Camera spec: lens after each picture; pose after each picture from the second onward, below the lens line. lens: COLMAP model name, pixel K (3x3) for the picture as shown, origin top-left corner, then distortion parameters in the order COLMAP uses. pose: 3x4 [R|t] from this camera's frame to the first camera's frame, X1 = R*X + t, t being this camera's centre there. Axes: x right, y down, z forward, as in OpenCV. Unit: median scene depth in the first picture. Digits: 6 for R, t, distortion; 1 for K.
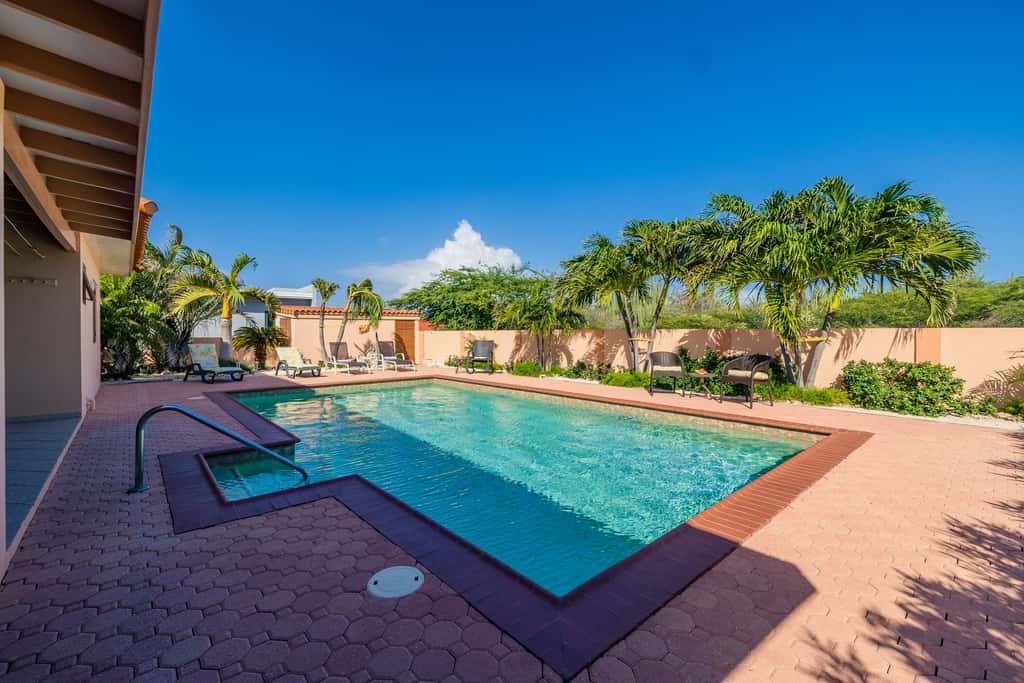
lens RADIAL K [[423.0, 0, 512.0], [0, 423.0, 341.5], [0, 0, 1]] dist [0.000026, -0.000068]
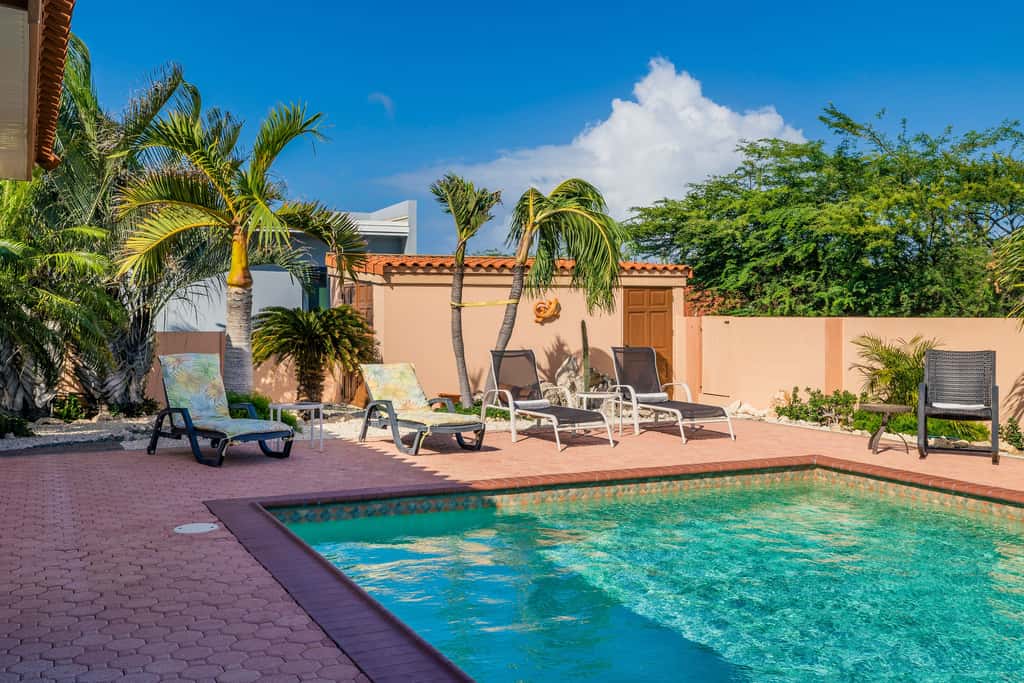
lens RADIAL K [[978.3, 0, 512.0], [0, 978.3, 341.5], [0, 0, 1]] dist [0.088721, -0.167976]
pose [[0.960181, 0.010458, -0.279184, -0.161630], [-0.008514, 0.999930, 0.008176, -0.011322], [0.279250, -0.005473, 0.960203, 0.180977]]
